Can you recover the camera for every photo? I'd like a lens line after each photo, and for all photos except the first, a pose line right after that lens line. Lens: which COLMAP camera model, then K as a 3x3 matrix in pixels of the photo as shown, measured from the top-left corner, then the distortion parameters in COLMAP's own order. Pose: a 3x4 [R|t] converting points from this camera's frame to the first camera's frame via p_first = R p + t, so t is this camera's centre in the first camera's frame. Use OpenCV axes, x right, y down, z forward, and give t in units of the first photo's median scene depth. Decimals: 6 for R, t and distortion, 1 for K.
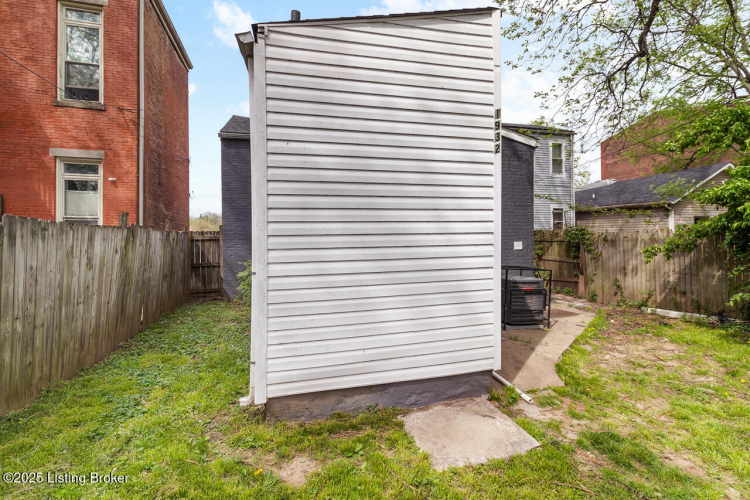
lens RADIAL K [[370.1, 0, 386.7], [0, 370.1, 237.6], [0, 0, 1]] dist [-0.002349, -0.002038]
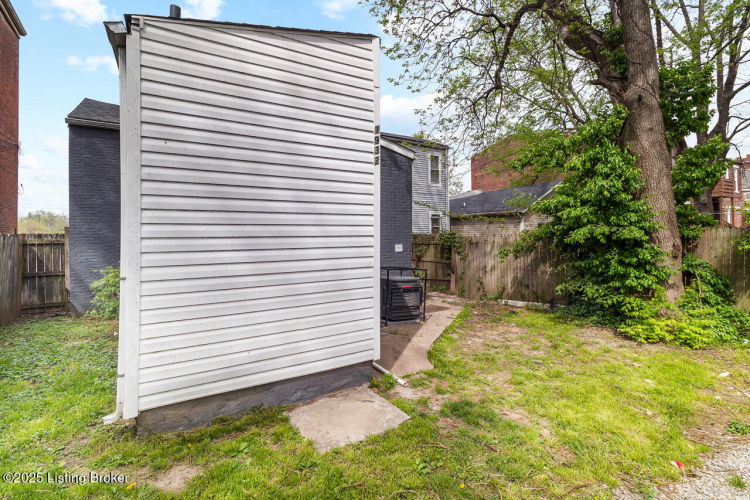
lens RADIAL K [[374.7, 0, 390.1], [0, 374.7, 234.4], [0, 0, 1]] dist [-0.002259, -0.000580]
pose [[0.954183, 0.004167, 0.299194, -0.000502], [0.001627, 0.999816, -0.019115, 0.003098], [-0.299219, 0.018726, 0.954001, -0.069688]]
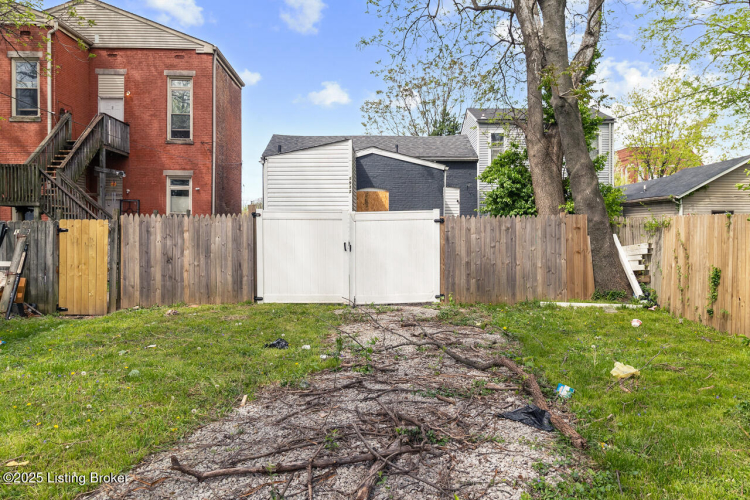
lens RADIAL K [[587.0, 0, 375.0], [0, 587.0, 250.0], [0, 0, 1]] dist [-0.001147, -0.000531]
pose [[0.966802, 0.014490, -0.255116, 1.094958], [-0.008734, 0.999681, 0.023682, 0.058380], [0.255378, -0.020668, 0.966620, -2.160803]]
